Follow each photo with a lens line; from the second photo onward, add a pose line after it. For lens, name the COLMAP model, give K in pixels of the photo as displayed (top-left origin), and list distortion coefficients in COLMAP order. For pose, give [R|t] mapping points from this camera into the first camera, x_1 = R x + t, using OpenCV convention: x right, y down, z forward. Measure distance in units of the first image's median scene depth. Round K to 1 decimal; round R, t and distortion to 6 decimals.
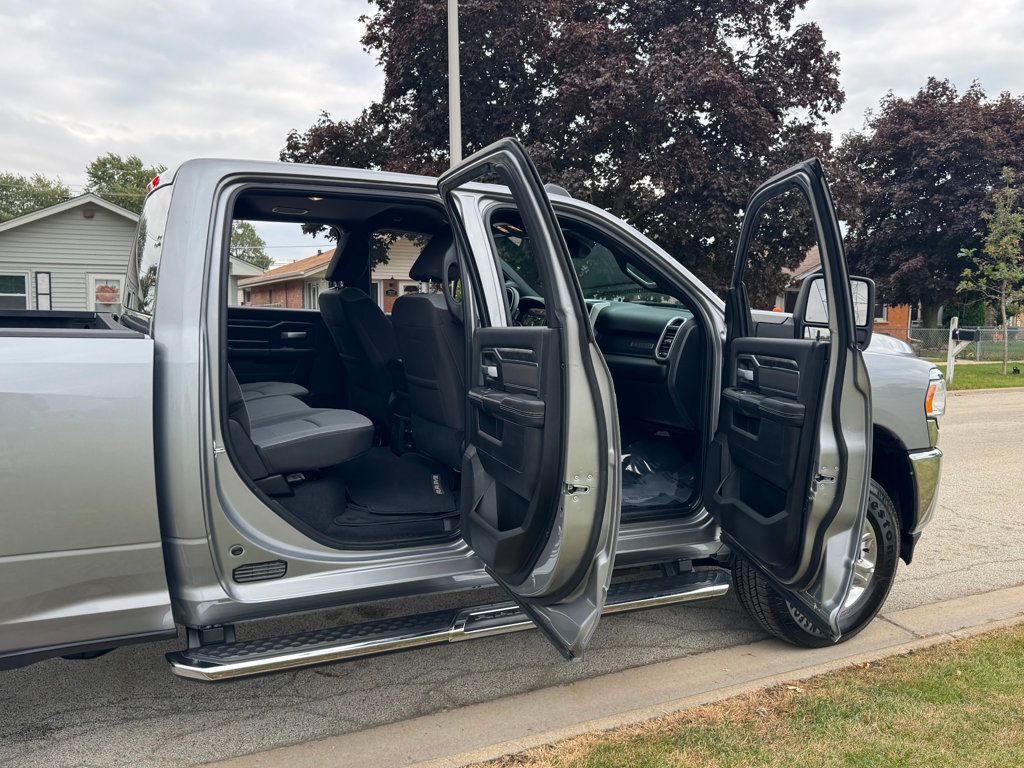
lens RADIAL K [[877.1, 0, 521.6], [0, 877.1, 365.8], [0, 0, 1]] dist [0.097981, -0.165390]
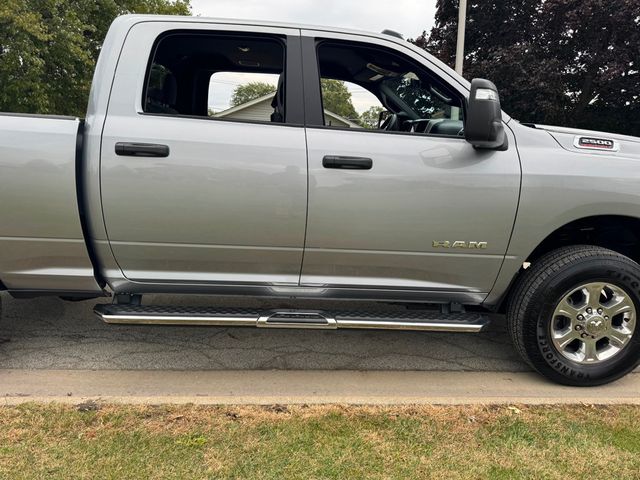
lens RADIAL K [[480.3, 0, 320.0], [0, 480.3, 240.0], [0, 0, 1]] dist [0.075909, -0.104084]
pose [[0.911526, 0.098162, -0.399354, 0.265545], [-0.055612, 0.991597, 0.116802, 0.042059], [0.407464, -0.084259, 0.909326, 0.220090]]
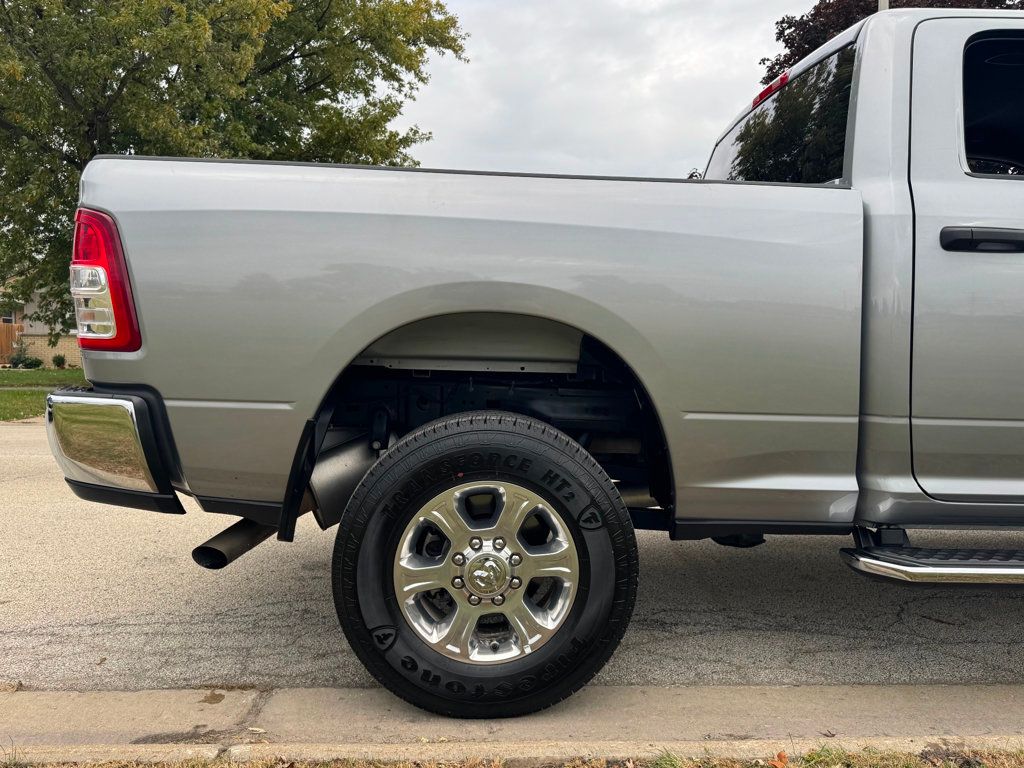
lens RADIAL K [[768.5, 0, 512.0], [0, 768.5, 384.0], [0, 0, 1]] dist [0.075909, -0.104084]
pose [[0.908886, 0.026105, -0.416228, -0.269061], [-0.034465, 0.999327, -0.012583, 0.126357], [0.415619, 0.025782, 0.909173, 0.100483]]
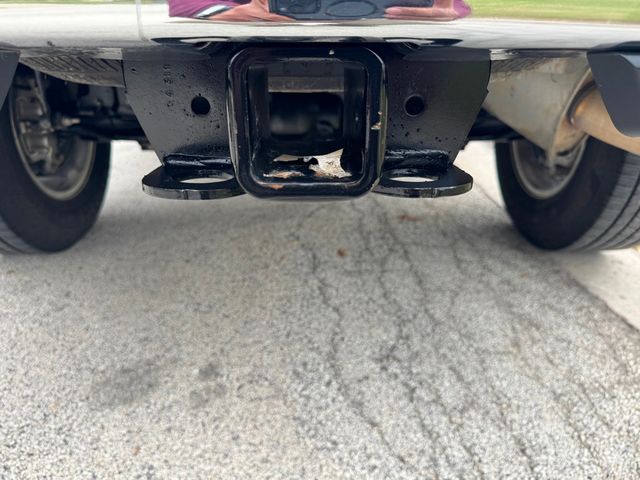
lens RADIAL K [[480.3, 0, 320.0], [0, 480.3, 240.0], [0, 0, 1]] dist [0.075909, -0.104084]
pose [[0.424772, -0.372036, 0.825323, -0.945180], [0.084787, 0.923998, 0.372879, 0.177180], [-0.901321, -0.088411, 0.424032, 0.611355]]
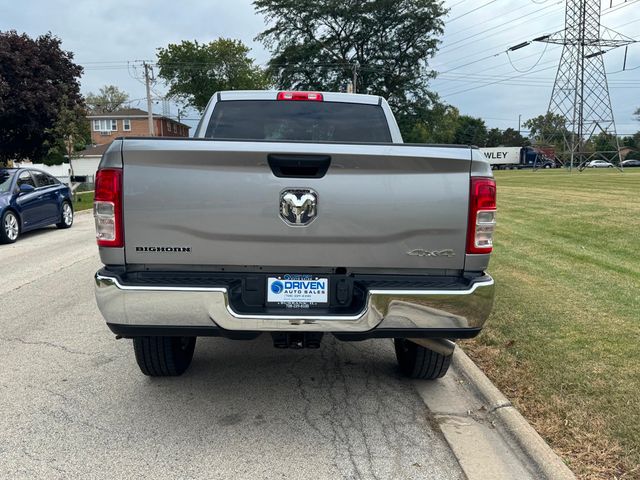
lens RADIAL K [[575.3, 0, 319.9], [0, 575.3, 225.4], [0, 0, 1]] dist [0.141067, -0.213442]
pose [[0.419385, -0.098989, 0.902395, -1.459979], [0.068798, 0.994644, 0.077134, 0.005536], [-0.905198, 0.029734, 0.423949, 0.333628]]
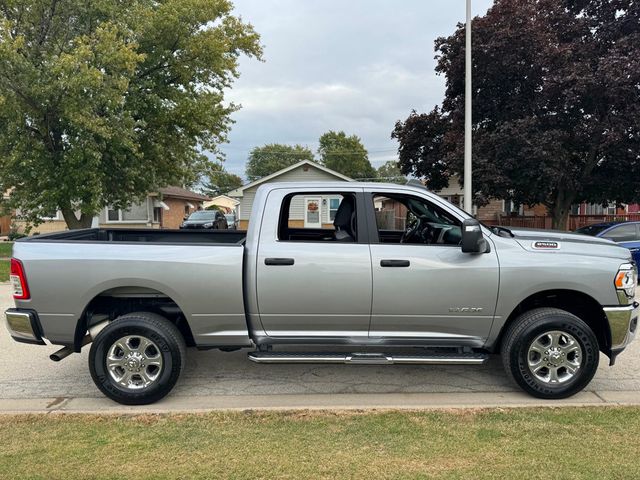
lens RADIAL K [[497.8, 0, 320.0], [0, 497.8, 240.0], [0, 0, 1]] dist [0.062811, -0.004592]
pose [[0.897892, 0.021069, -0.439712, 0.379588], [-0.020575, 0.999771, 0.005890, -0.045500], [0.439735, 0.003758, 0.898120, -0.276894]]
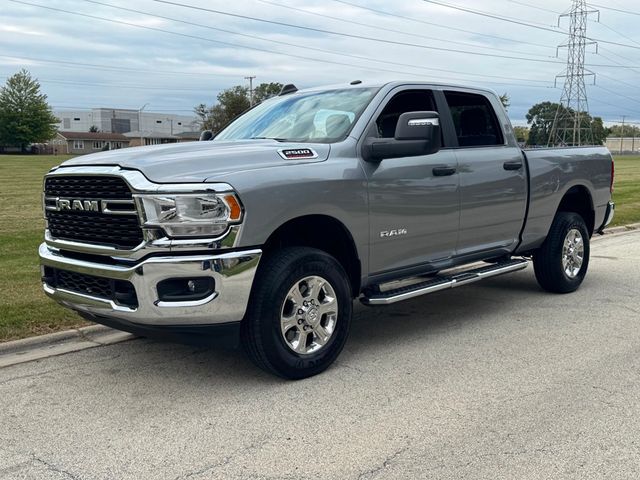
lens RADIAL K [[695.7, 0, 320.0], [0, 695.7, 240.0], [0, 0, 1]] dist [0.009493, -0.024477]
pose [[-0.948003, 0.033049, -0.316542, 0.781594], [-0.024483, 0.984074, 0.176066, -0.074576], [0.317319, 0.174661, -0.932095, 1.997759]]
